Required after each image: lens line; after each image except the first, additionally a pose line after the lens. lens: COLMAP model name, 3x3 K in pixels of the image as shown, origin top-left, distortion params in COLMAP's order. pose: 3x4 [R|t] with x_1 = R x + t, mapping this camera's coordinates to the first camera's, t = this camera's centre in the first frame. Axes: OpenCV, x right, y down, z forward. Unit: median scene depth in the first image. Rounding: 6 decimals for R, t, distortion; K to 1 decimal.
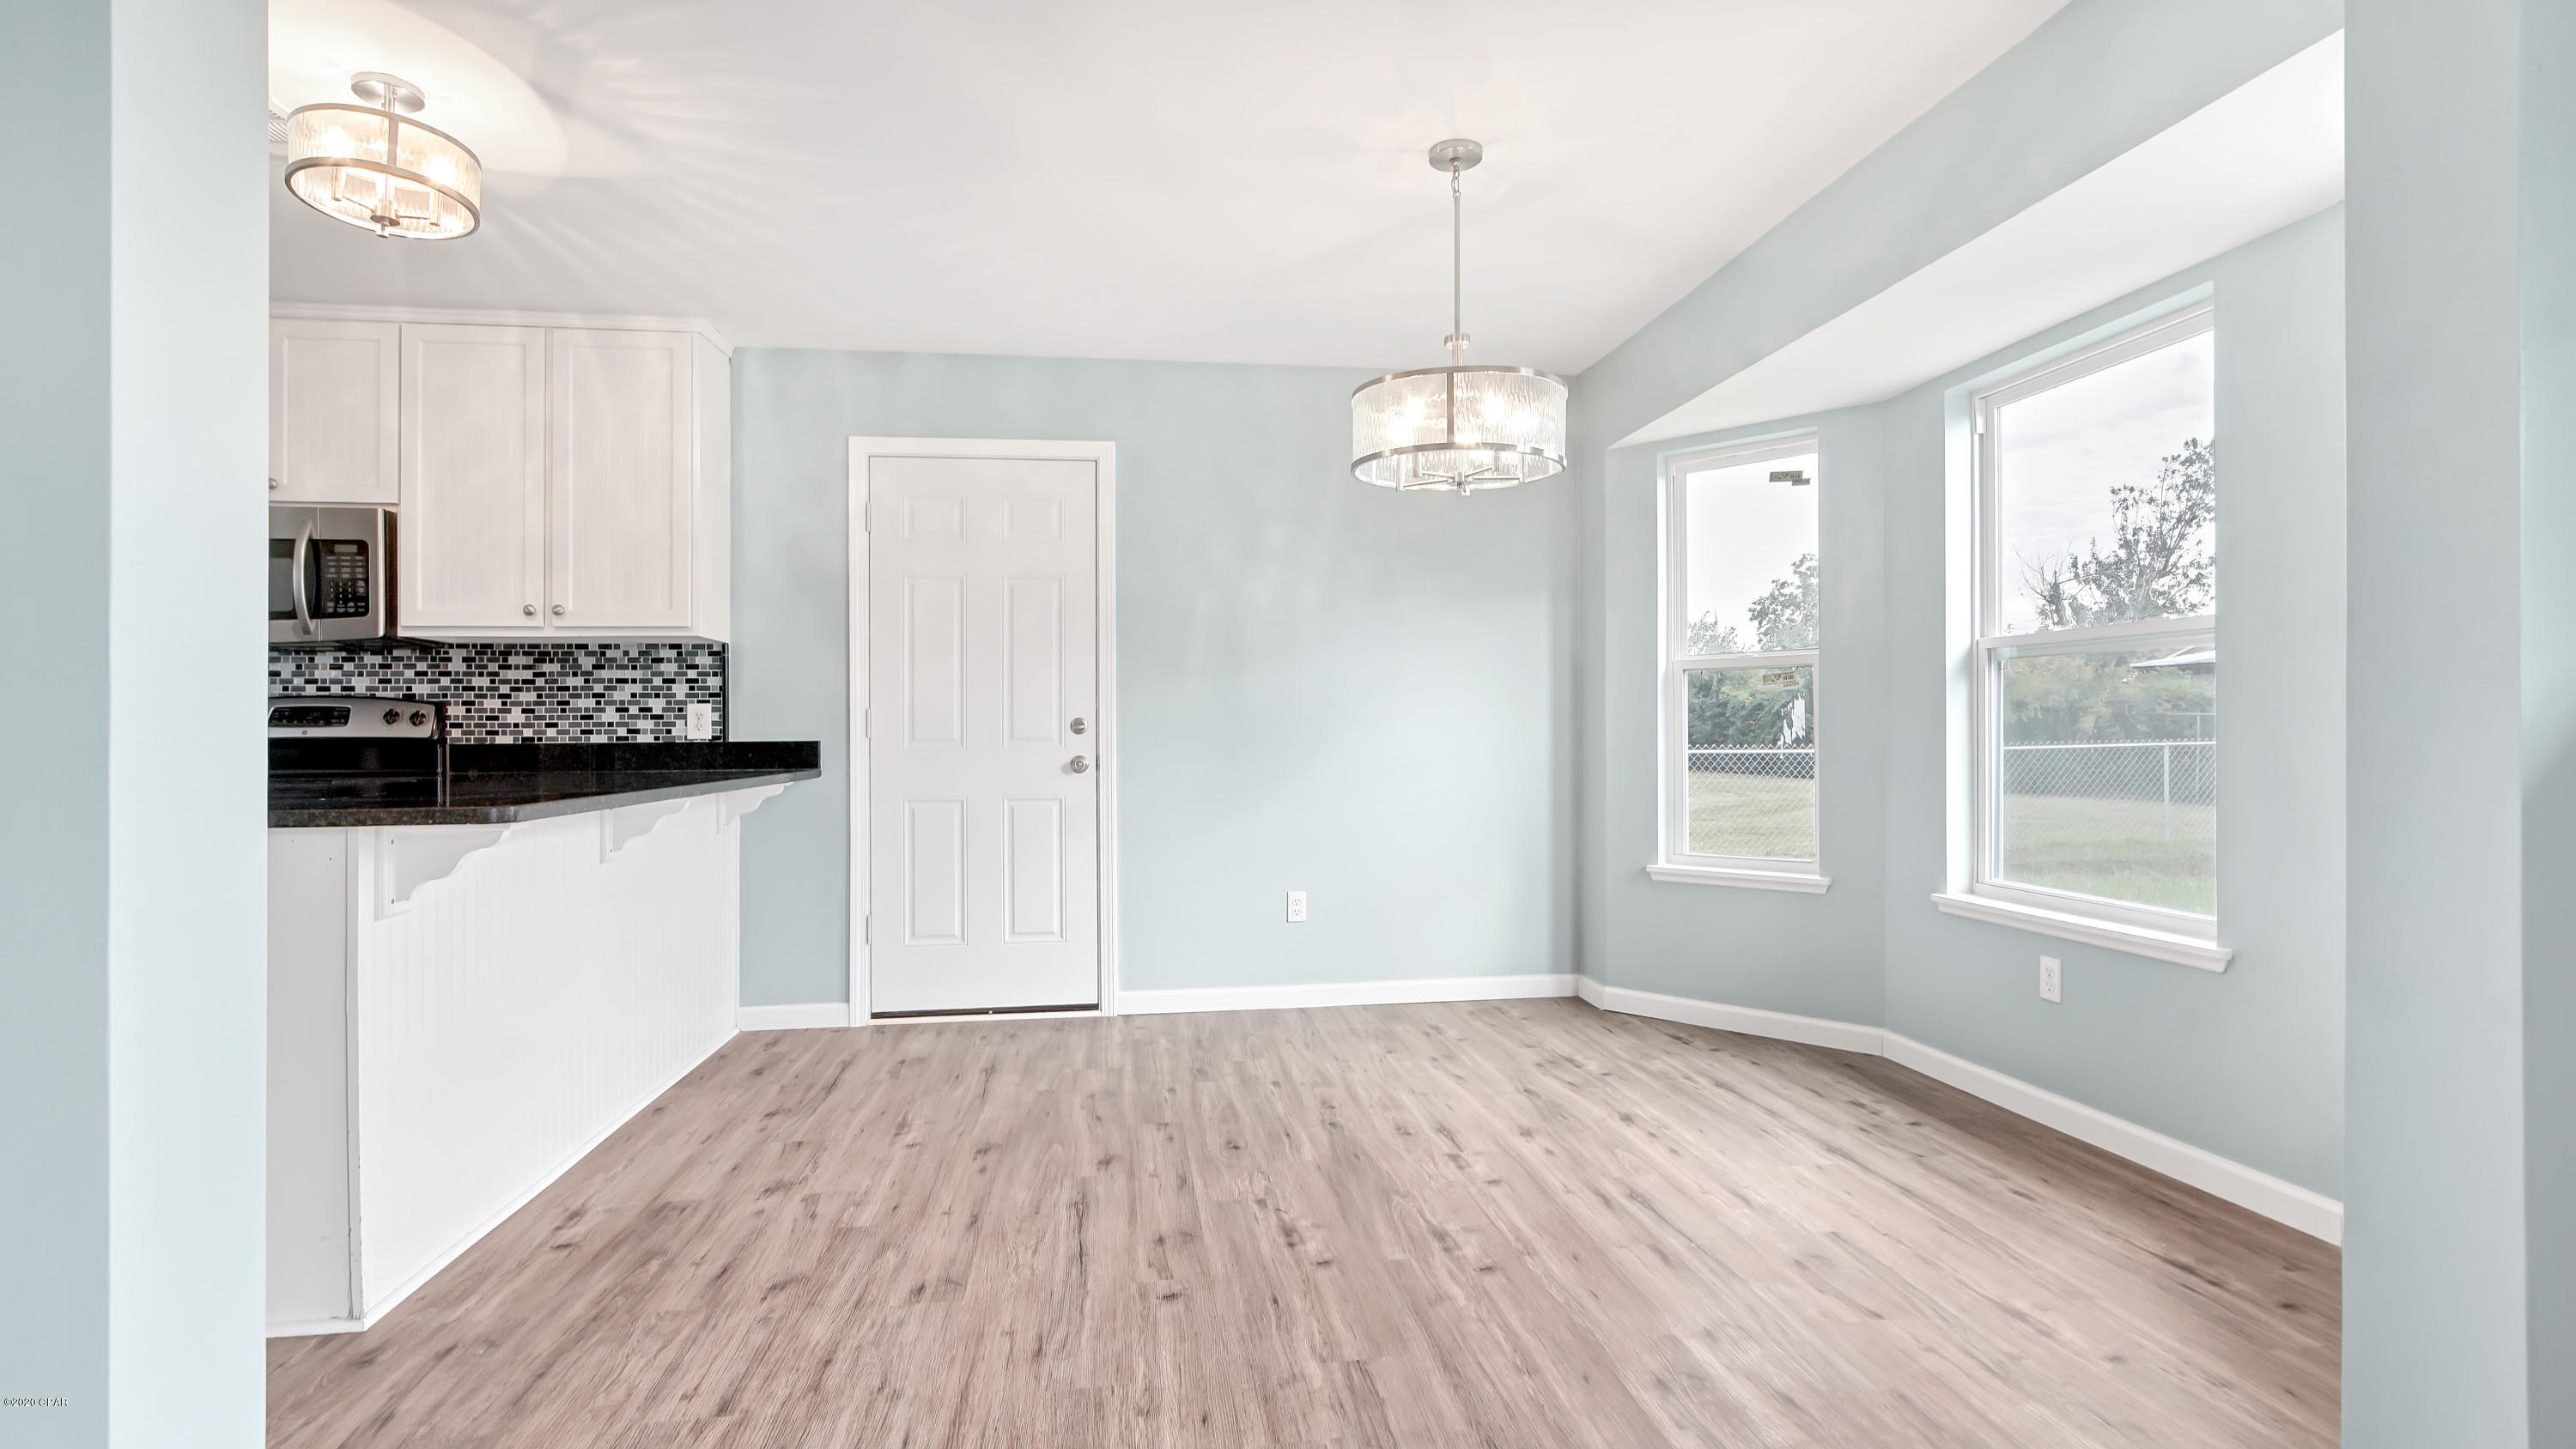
lens RADIAL K [[1214.0, 0, 1292.6], [0, 1214.0, 732.8], [0, 0, 1]] dist [-0.007874, 0.001157]
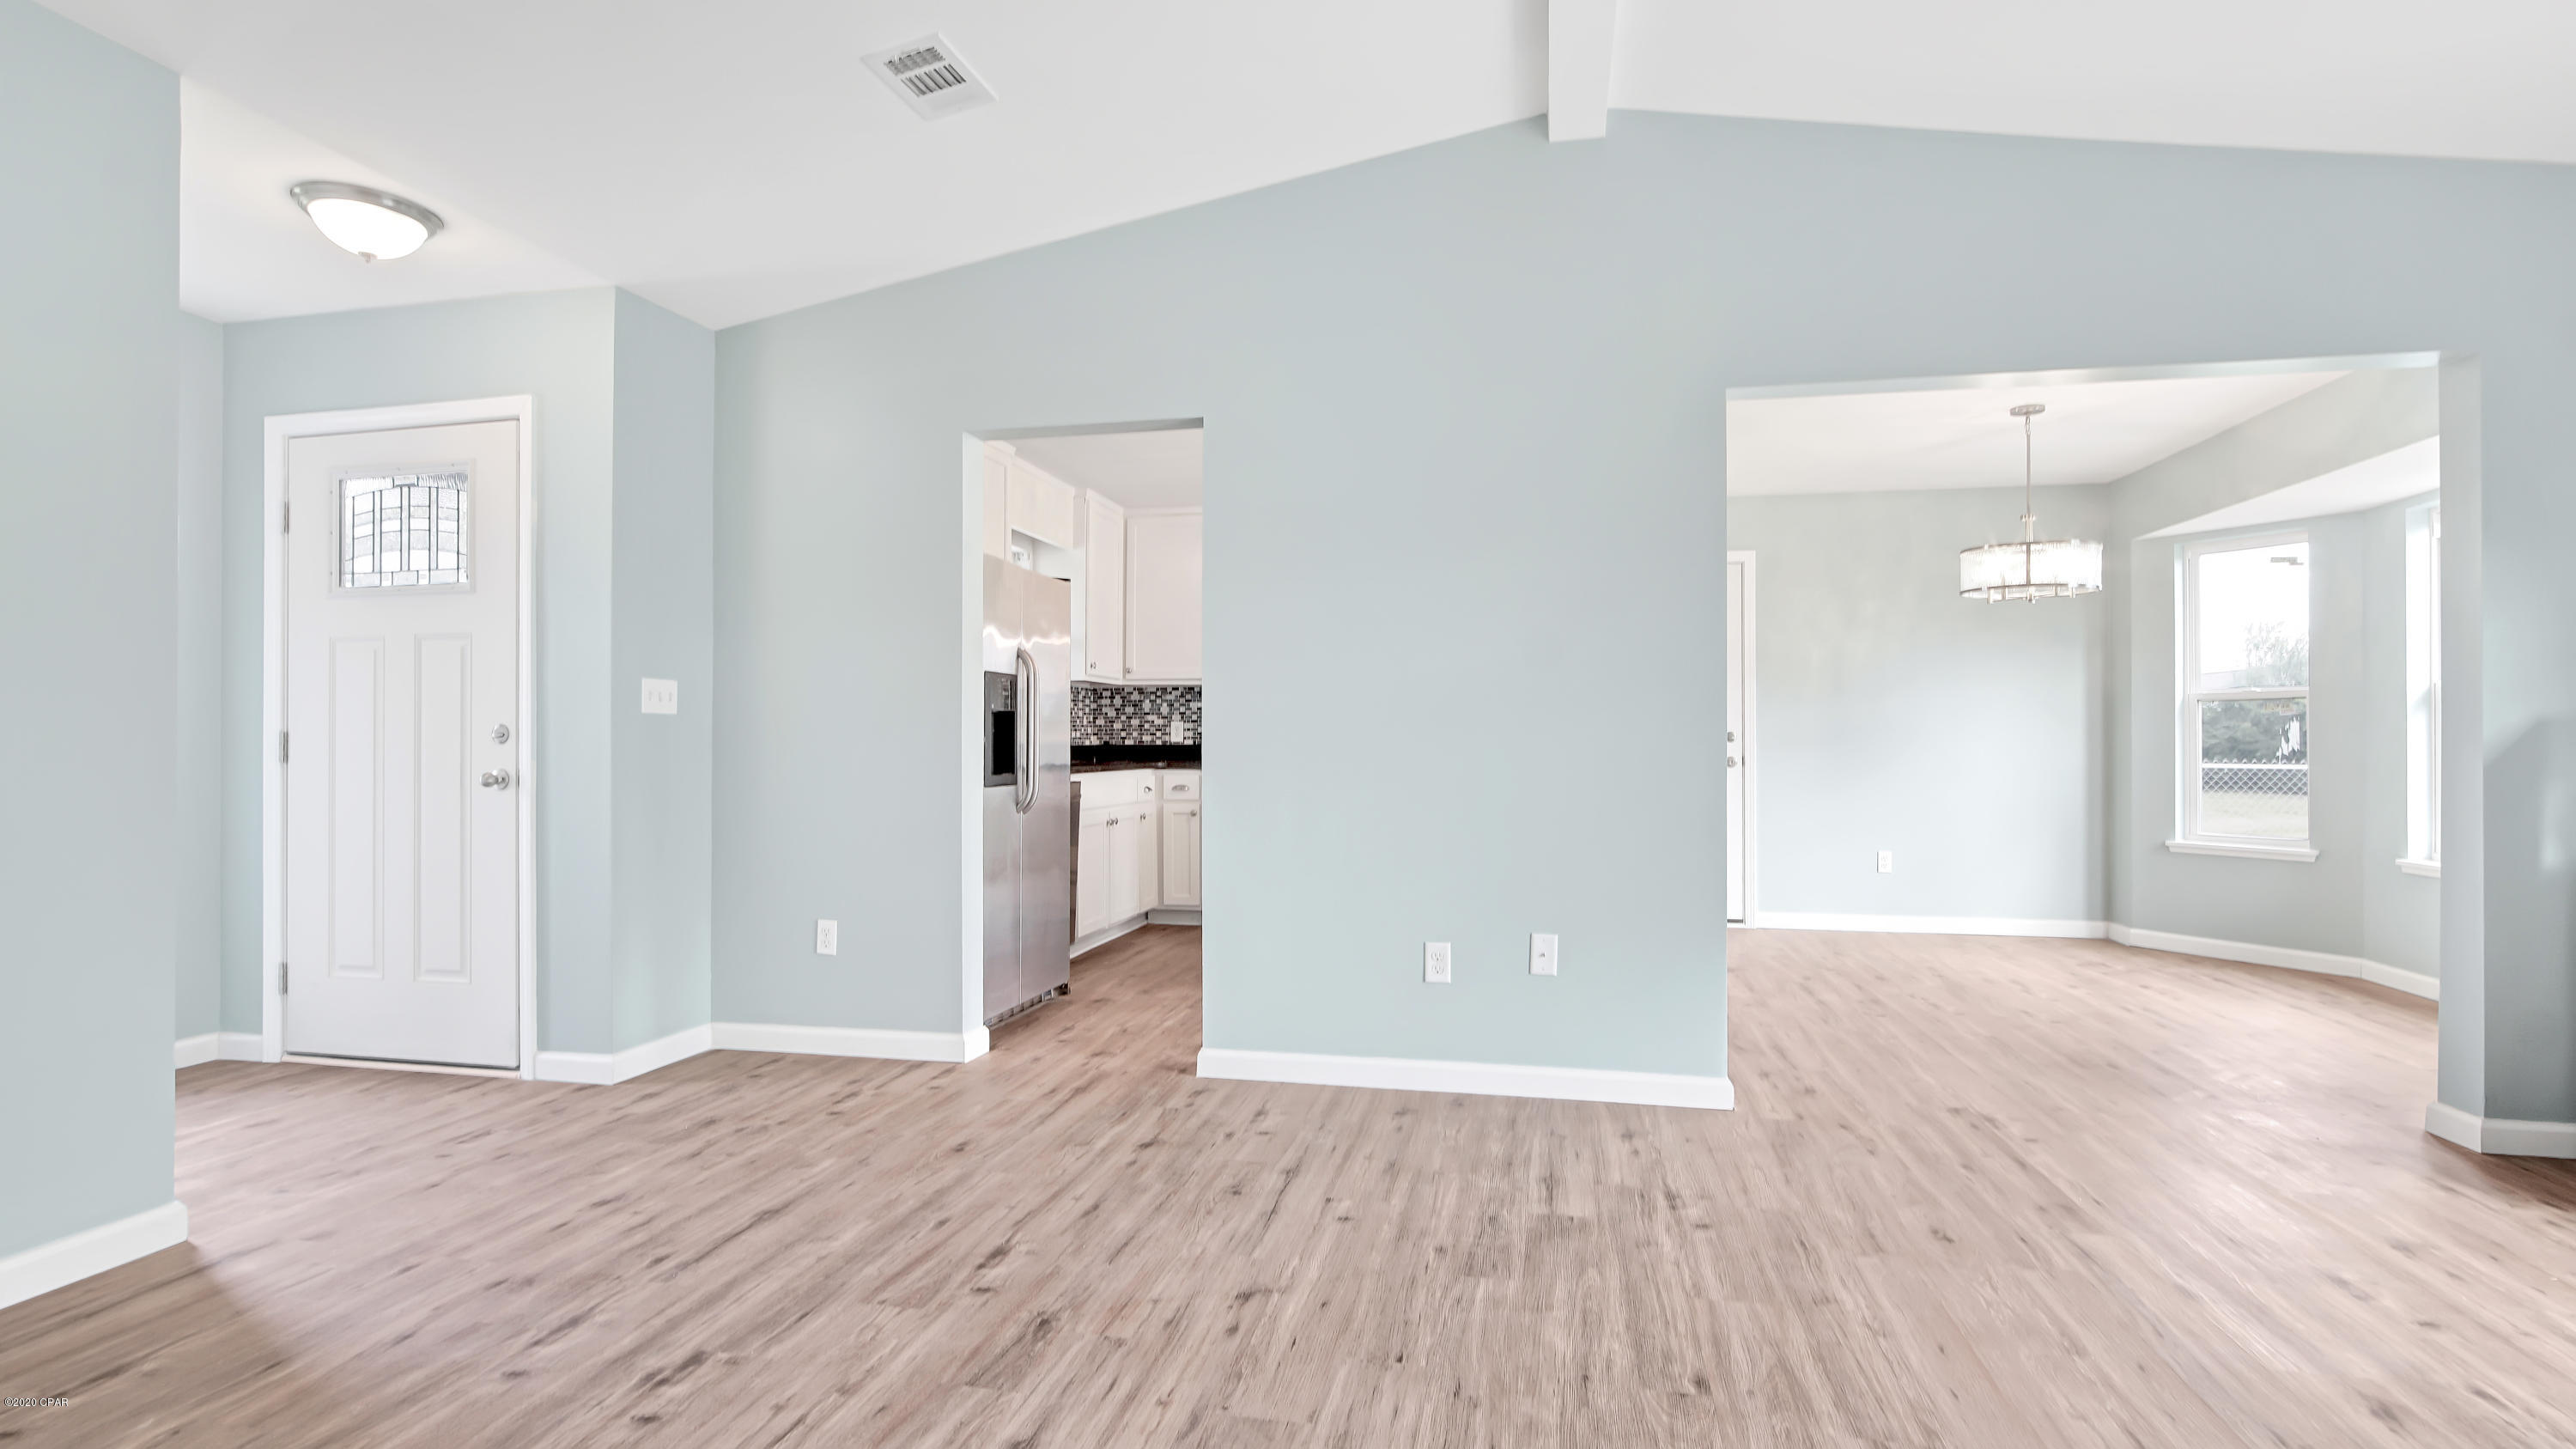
lens RADIAL K [[1214.3, 0, 1308.0], [0, 1214.3, 725.5], [0, 0, 1]] dist [-0.007874, 0.001157]
pose [[0.938639, 0.004326, -0.344874, -0.162255], [-0.010687, 0.999806, -0.016545, 0.011354], [0.344735, 0.019216, 0.938503, -0.679372]]
